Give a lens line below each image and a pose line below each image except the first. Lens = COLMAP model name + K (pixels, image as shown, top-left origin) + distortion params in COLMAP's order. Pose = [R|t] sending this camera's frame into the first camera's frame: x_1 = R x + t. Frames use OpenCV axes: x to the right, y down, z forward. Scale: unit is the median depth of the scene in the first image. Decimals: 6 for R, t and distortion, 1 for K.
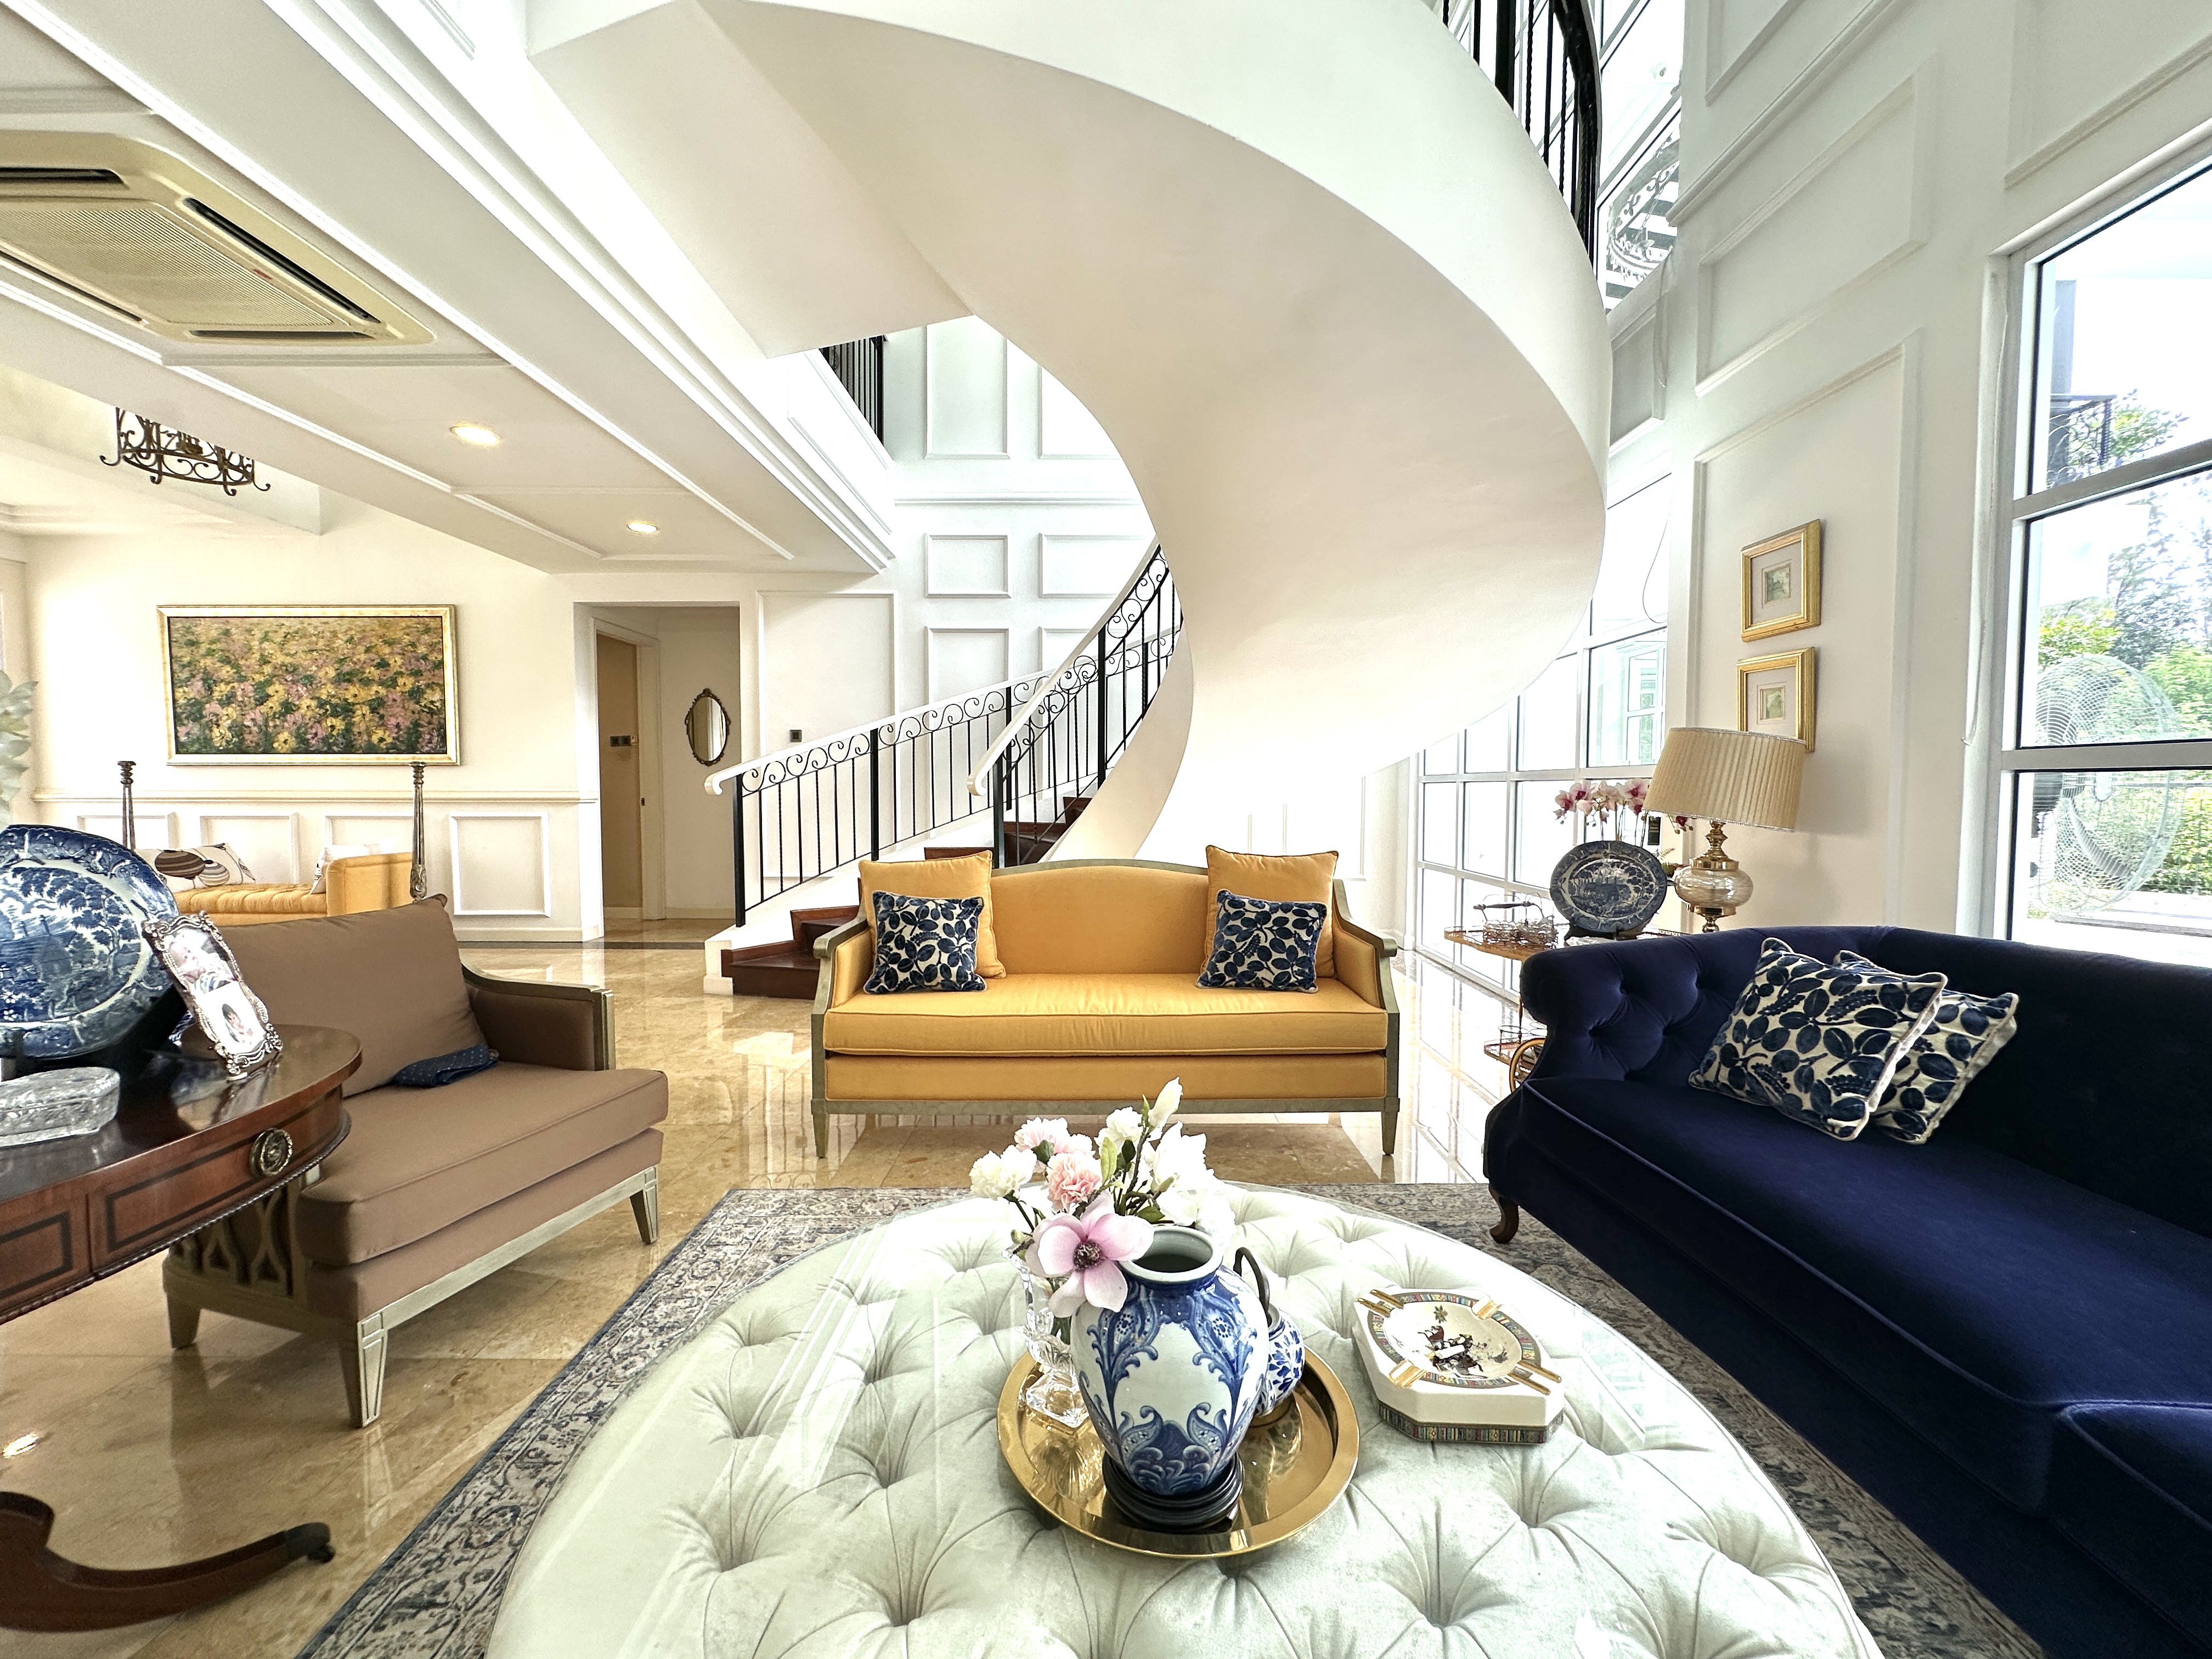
lens RADIAL K [[890.5, 0, 1101.9], [0, 890.5, 838.5], [0, 0, 1]] dist [-0.001627, 0.000571]
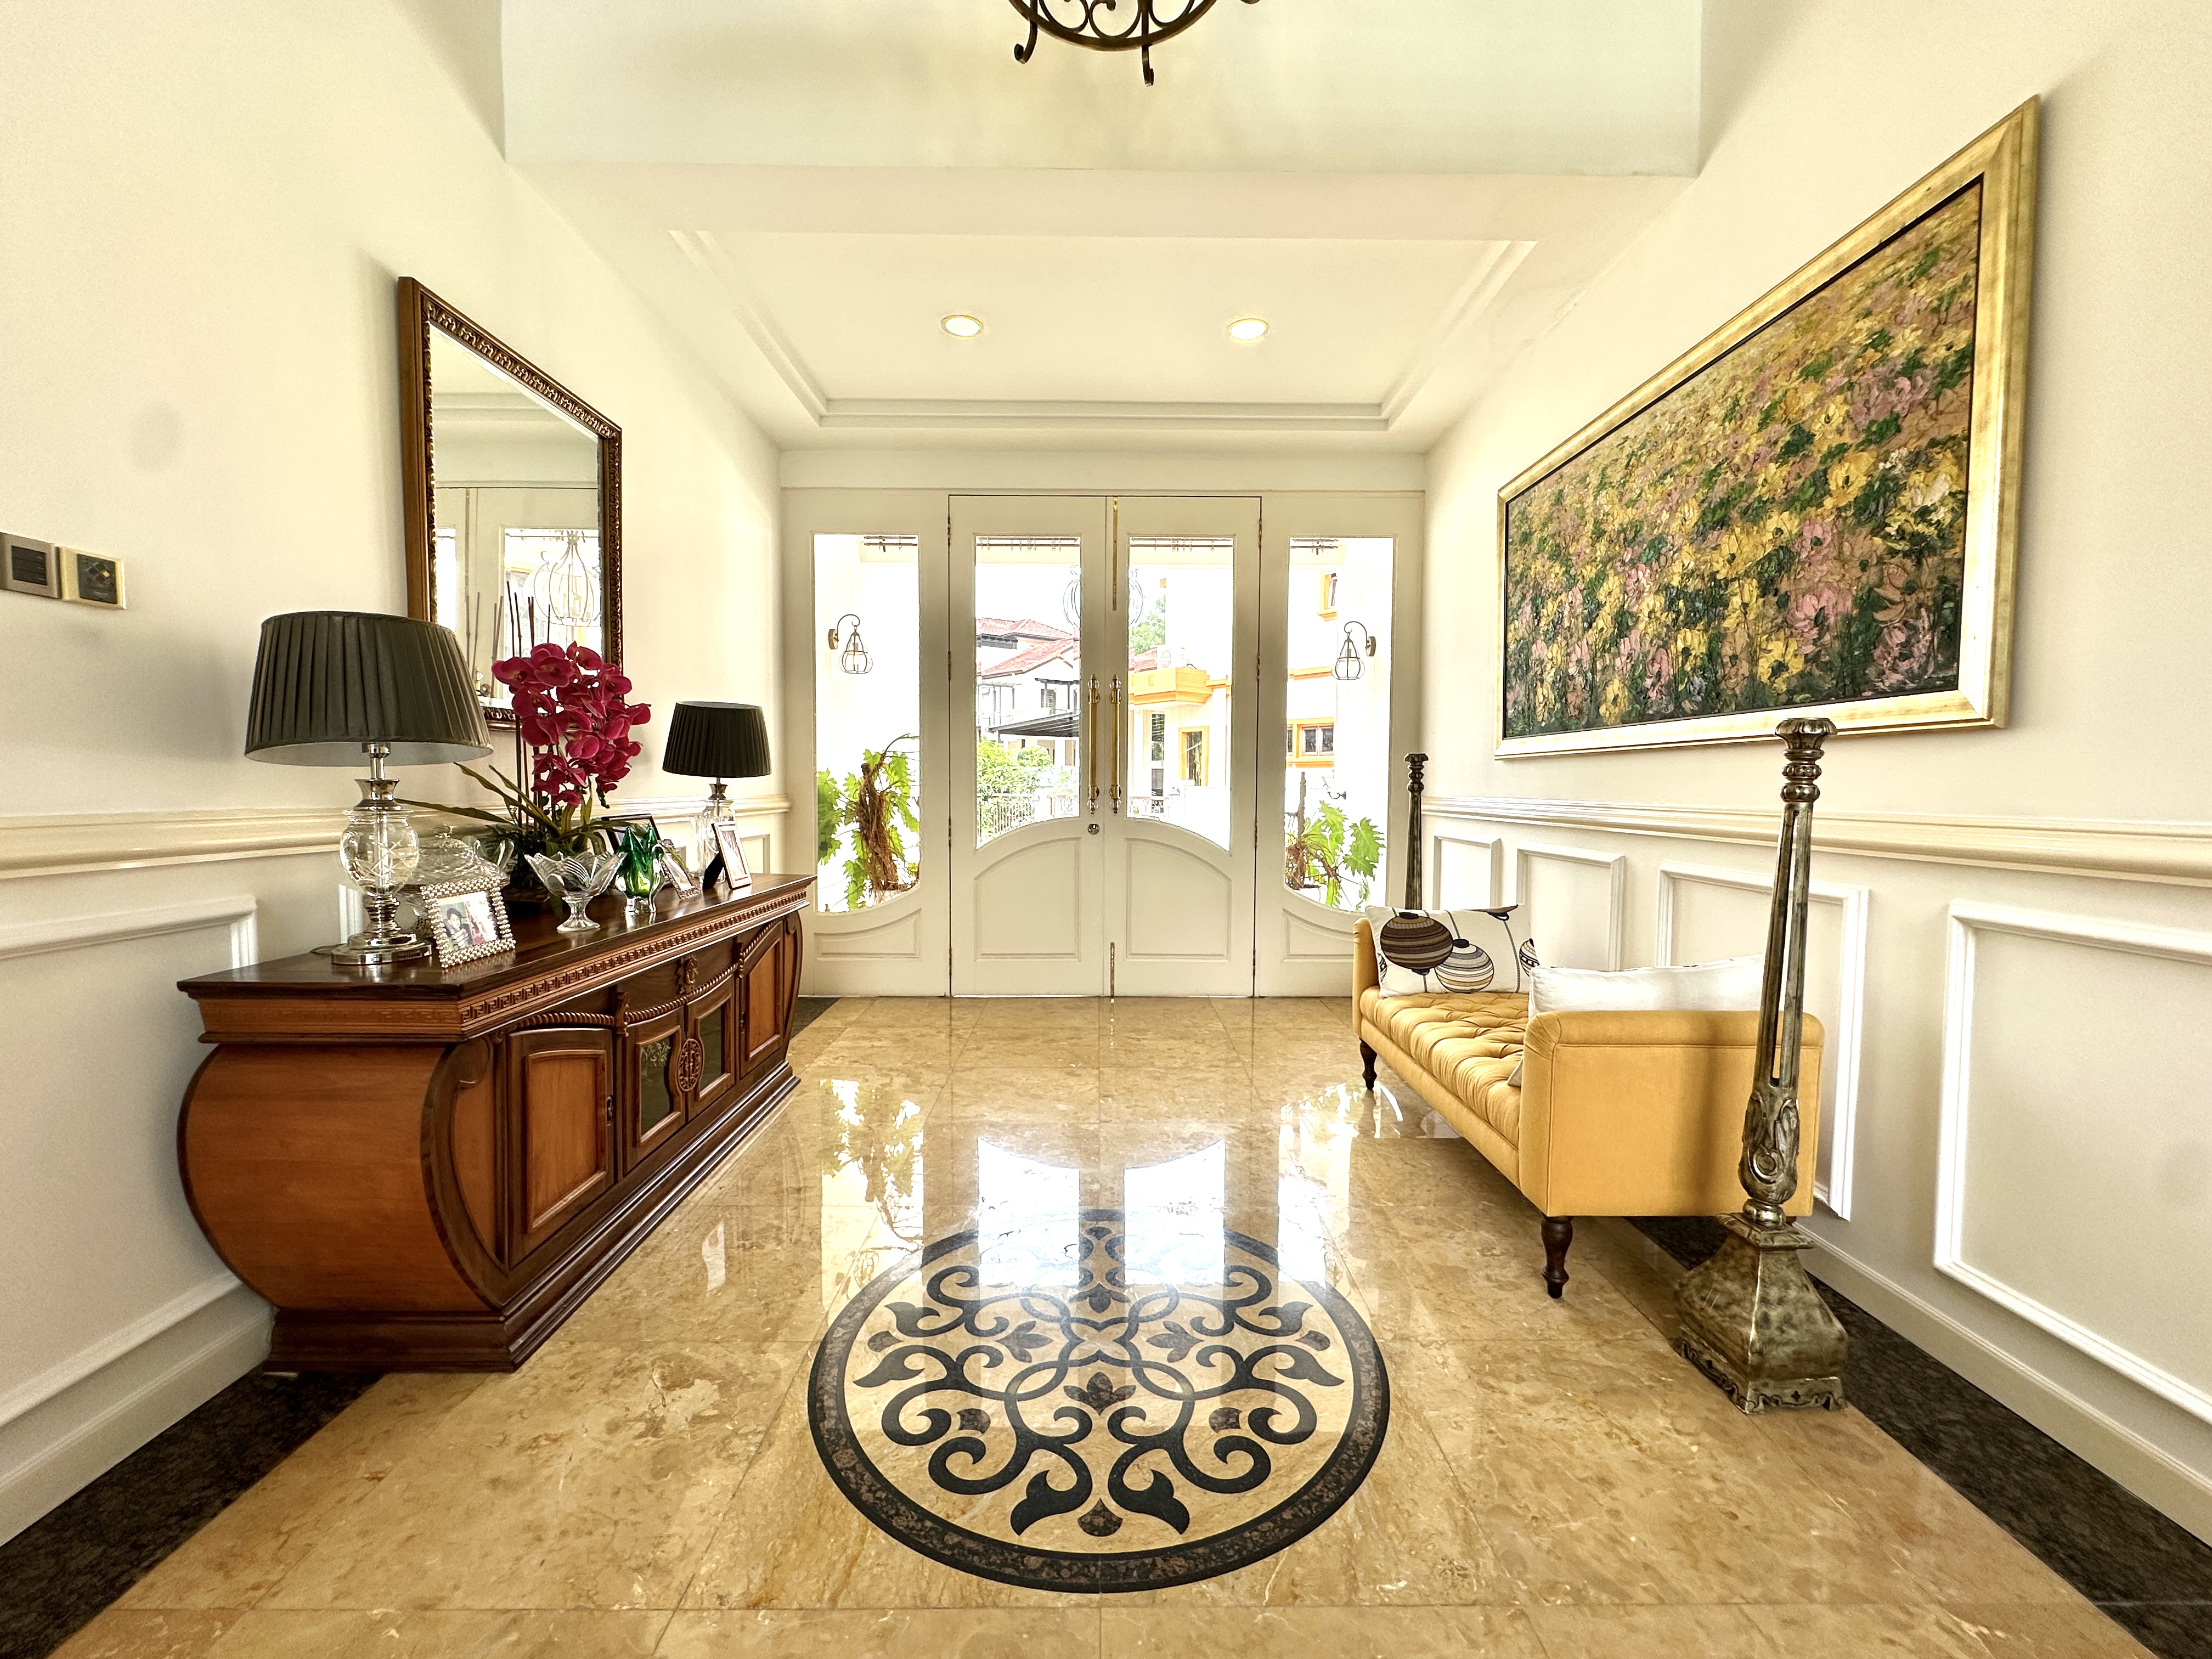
lens RADIAL K [[890.5, 0, 1102.5], [0, 890.5, 827.9], [0, 0, 1]] dist [-0.001627, 0.000571]
pose [[0.017689, 0.048253, -0.998679, -0.466154], [-0.050448, 0.997606, 0.047307, -0.052256], [0.998570, 0.049544, 0.020081, 0.734927]]
